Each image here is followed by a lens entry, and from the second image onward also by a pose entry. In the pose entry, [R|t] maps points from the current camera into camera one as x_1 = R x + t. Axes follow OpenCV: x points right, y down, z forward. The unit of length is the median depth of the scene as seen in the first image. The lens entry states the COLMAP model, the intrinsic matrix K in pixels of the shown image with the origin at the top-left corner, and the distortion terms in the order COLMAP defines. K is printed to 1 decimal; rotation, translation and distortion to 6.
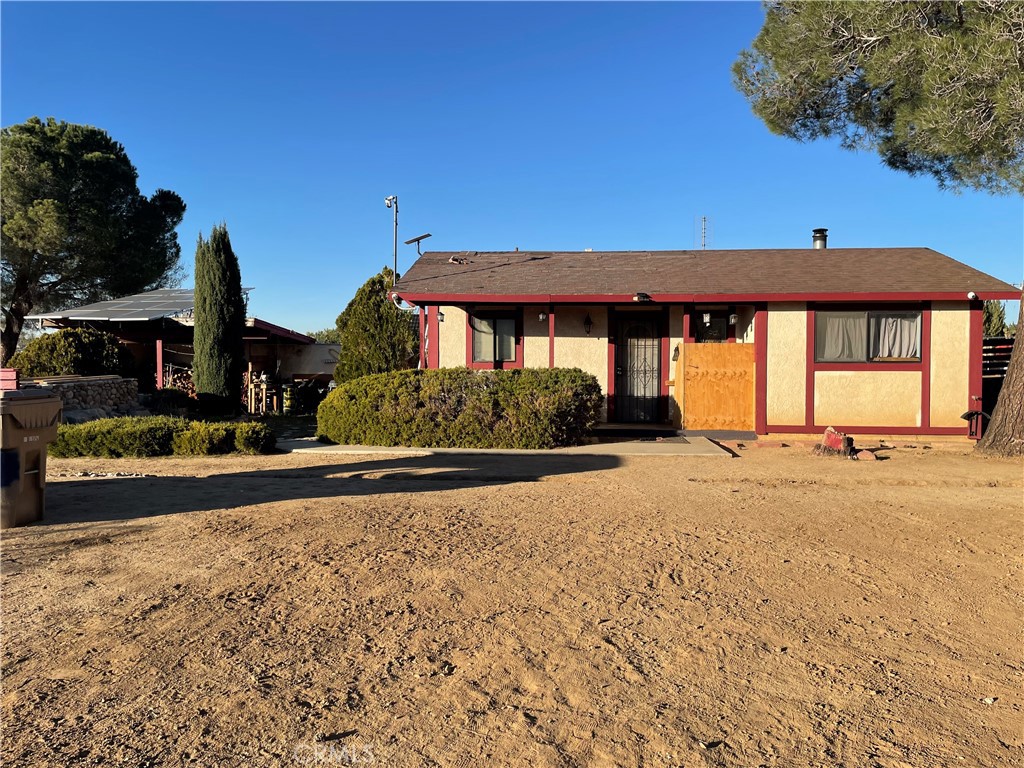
lens RADIAL K [[782.9, 0, 508.2], [0, 782.9, 379.0], [0, 0, 1]] dist [0.103747, -0.146357]
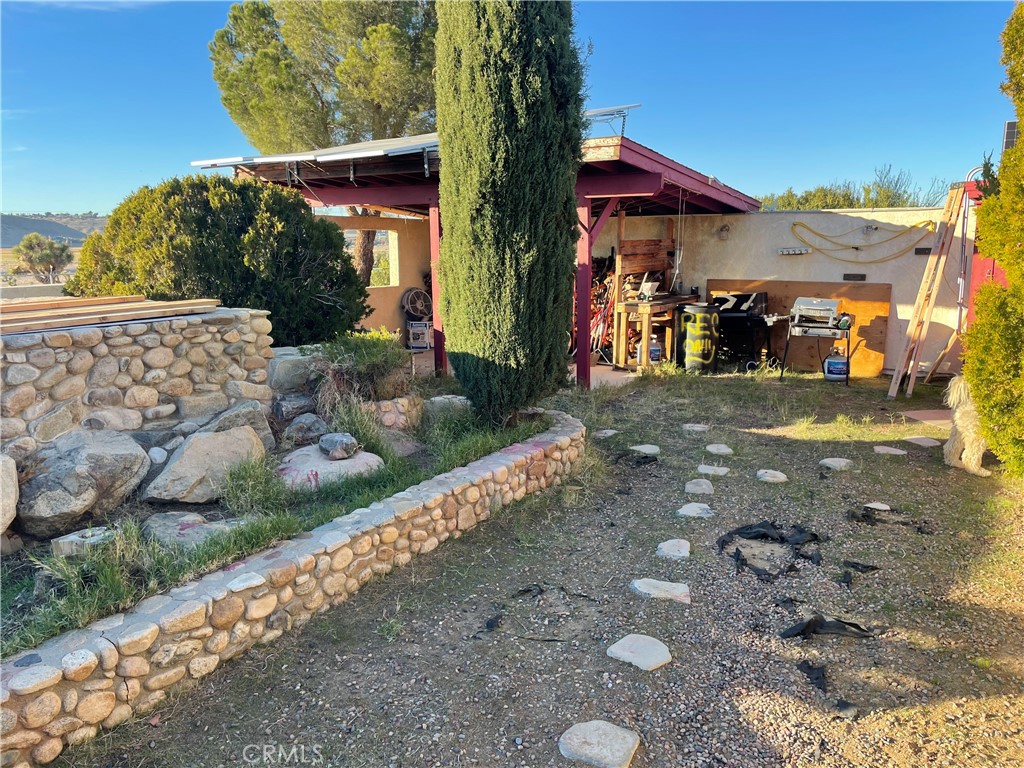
lens RADIAL K [[782.9, 0, 508.2], [0, 782.9, 379.0], [0, 0, 1]] dist [0.103747, -0.146357]
pose [[0.879664, 0.075285, -0.469600, -0.162076], [-0.007170, 0.989379, 0.145182, -0.015590], [0.475542, -0.124344, 0.870860, 0.558306]]
